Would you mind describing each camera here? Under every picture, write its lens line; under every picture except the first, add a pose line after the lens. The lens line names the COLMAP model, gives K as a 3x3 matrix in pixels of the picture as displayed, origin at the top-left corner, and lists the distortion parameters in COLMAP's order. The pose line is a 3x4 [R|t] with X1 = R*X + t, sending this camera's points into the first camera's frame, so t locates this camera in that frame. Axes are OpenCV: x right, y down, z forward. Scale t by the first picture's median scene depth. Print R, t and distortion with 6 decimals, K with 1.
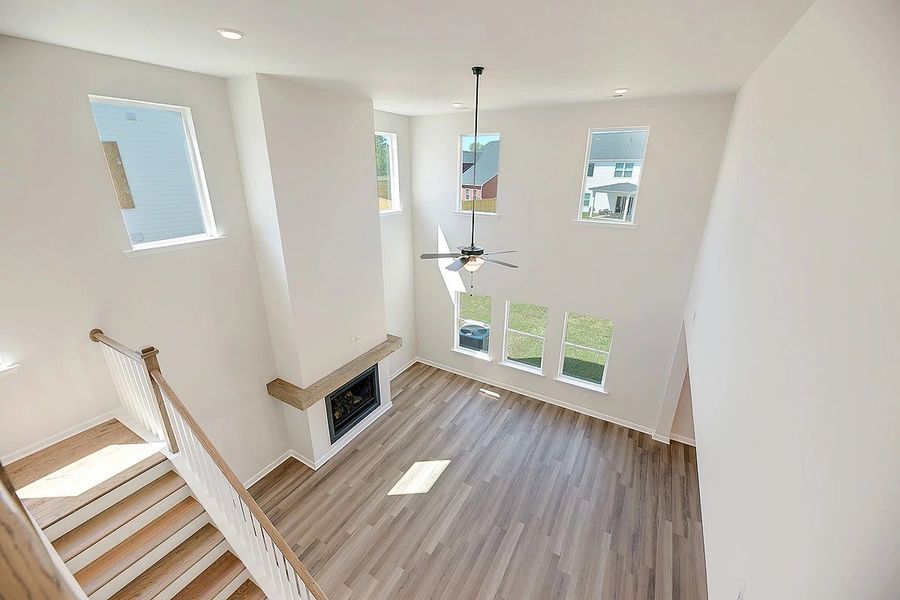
lens RADIAL K [[367.0, 0, 449.6], [0, 367.0, 299.6], [0, 0, 1]] dist [-0.000280, -0.000165]
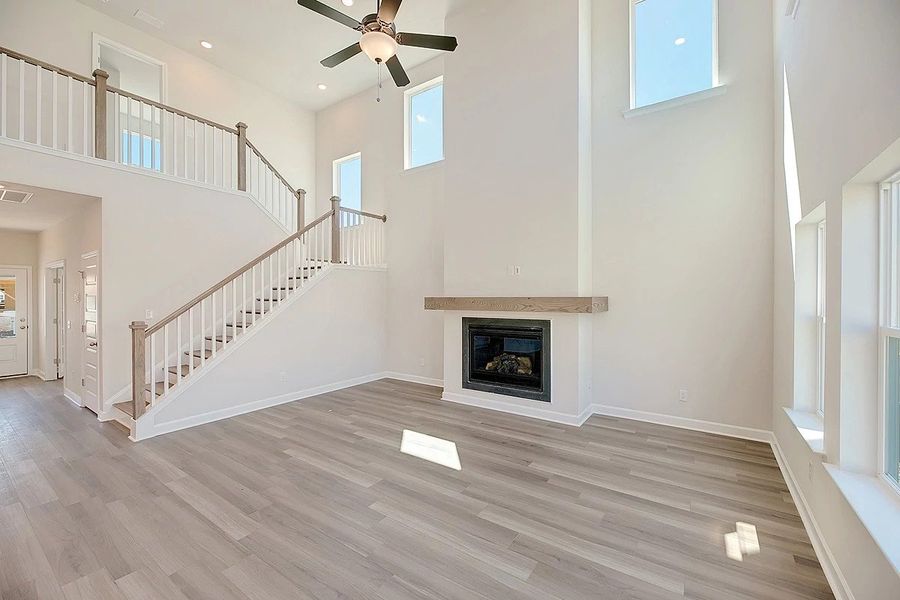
lens RADIAL K [[367.0, 0, 450.8], [0, 367.0, 298.8], [0, 0, 1]] dist [-0.000280, -0.000165]
pose [[-0.084073, -0.005237, -0.996446, 0.551095], [-0.344566, 0.938452, 0.024140, 0.205850], [0.934990, 0.345371, -0.080703, 1.031976]]
